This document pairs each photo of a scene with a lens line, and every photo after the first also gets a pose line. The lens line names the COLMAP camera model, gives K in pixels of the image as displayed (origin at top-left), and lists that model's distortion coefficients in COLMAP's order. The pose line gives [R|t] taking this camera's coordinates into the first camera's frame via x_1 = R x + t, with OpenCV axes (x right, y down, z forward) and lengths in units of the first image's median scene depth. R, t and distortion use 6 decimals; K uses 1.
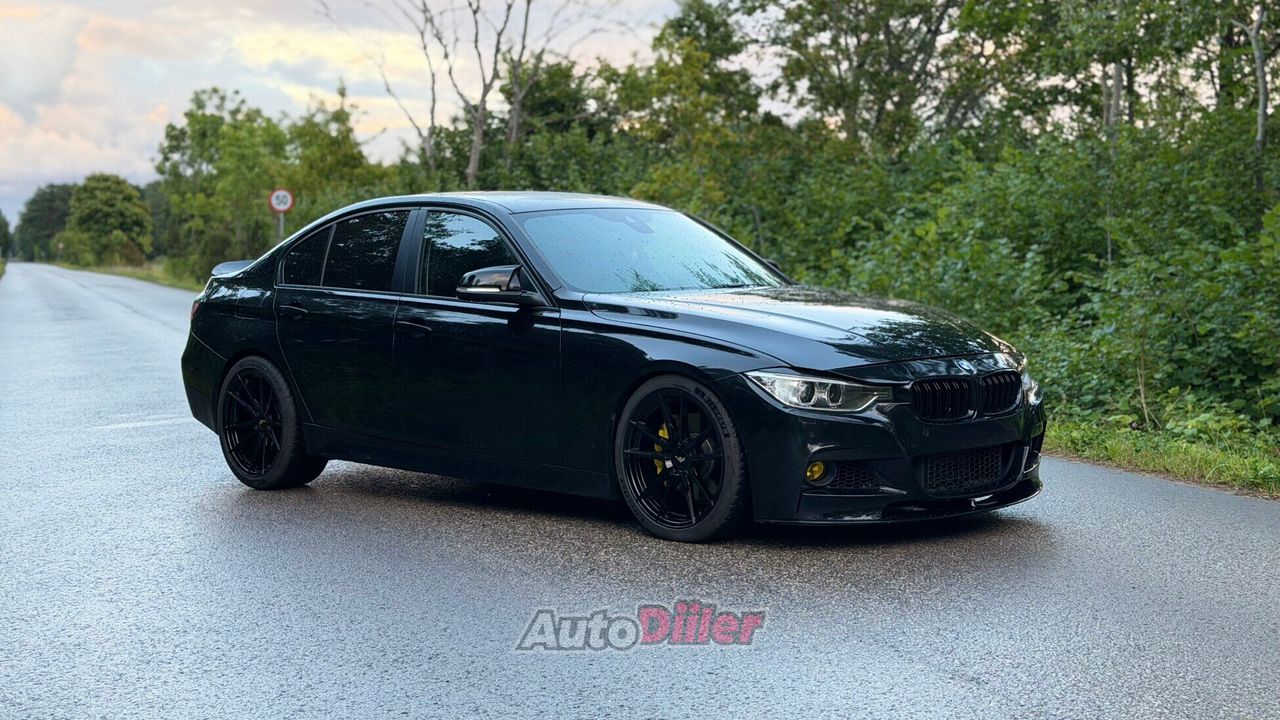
lens RADIAL K [[1764.5, 0, 640.0], [0, 1764.5, 360.0], [0, 0, 1]] dist [0.157614, -0.315855]
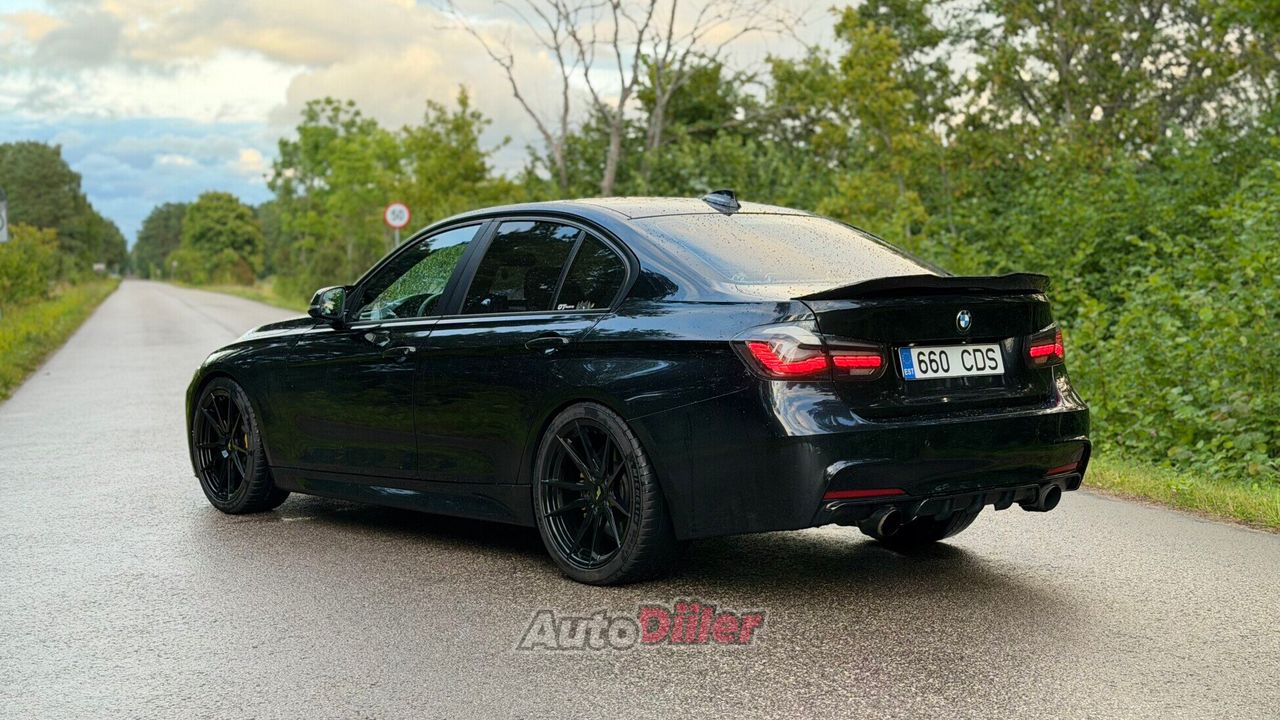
lens RADIAL K [[1764.5, 0, 640.0], [0, 1764.5, 360.0], [0, 0, 1]] dist [0.157614, -0.315855]
pose [[0.998177, 0.016858, -0.057948, -0.022572], [-0.017675, 0.999751, -0.013615, -0.005089], [0.057704, 0.014614, 0.998227, 0.096026]]
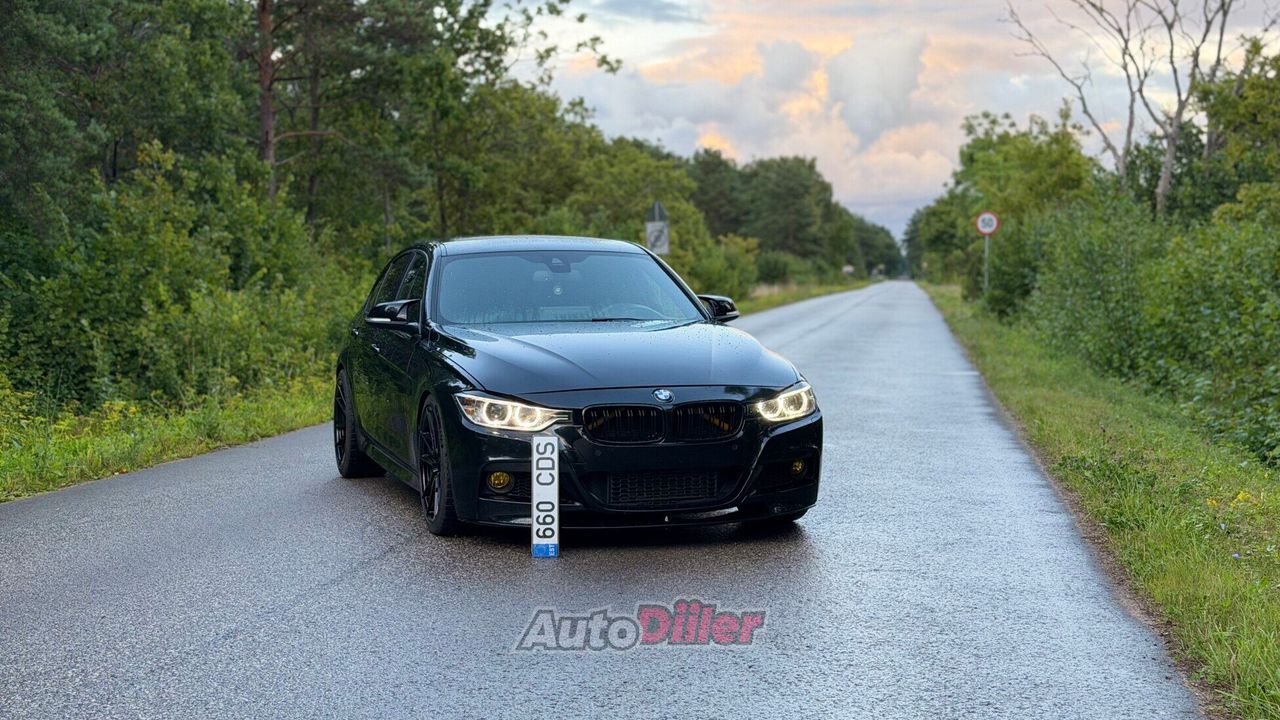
lens RADIAL K [[1764.5, 0, 640.0], [0, 1764.5, 360.0], [0, 0, 1]] dist [0.157614, -0.315855]
pose [[0.882751, 0.027046, -0.469063, 0.103284], [-0.031675, 0.999496, -0.001980, -0.002464], [0.468773, 0.016605, 0.883163, 0.001649]]
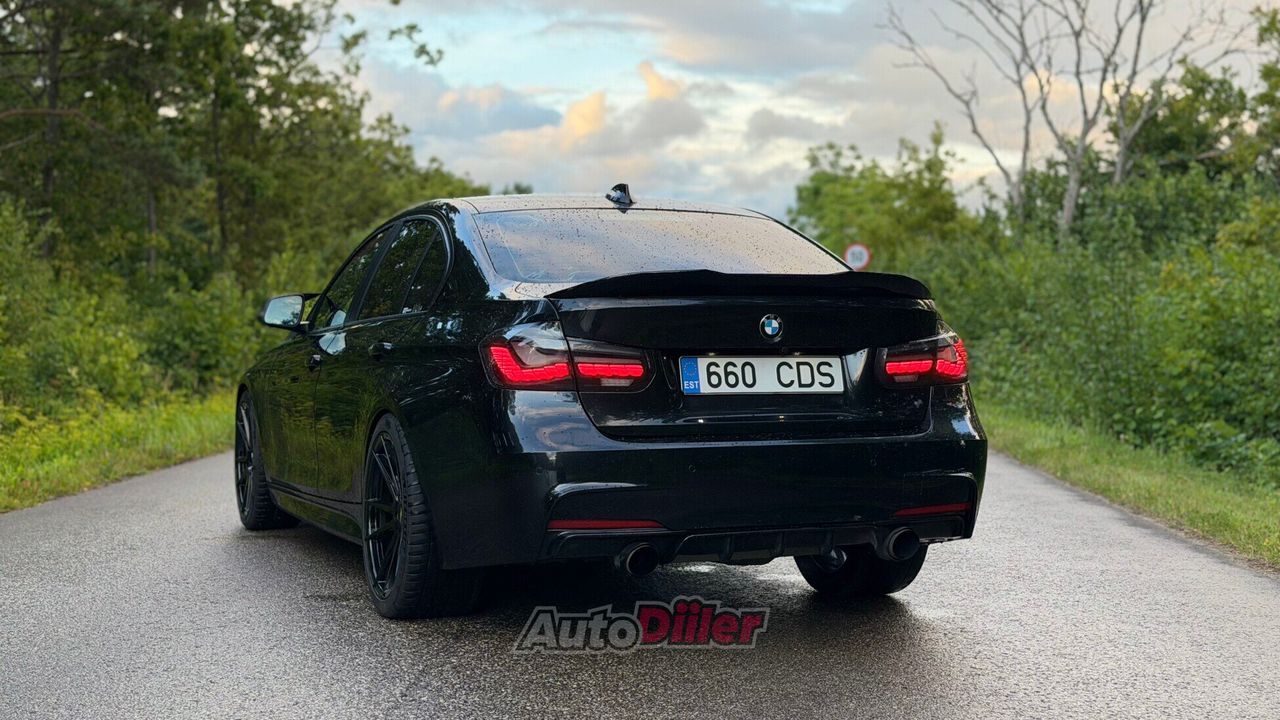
lens RADIAL K [[1764.5, 0, 640.0], [0, 1764.5, 360.0], [0, 0, 1]] dist [0.157614, -0.315855]
pose [[0.929622, 0.031319, -0.367181, 0.027699], [-0.045926, 0.998460, -0.031110, -0.004315], [0.365641, 0.045784, 0.929629, 0.123454]]
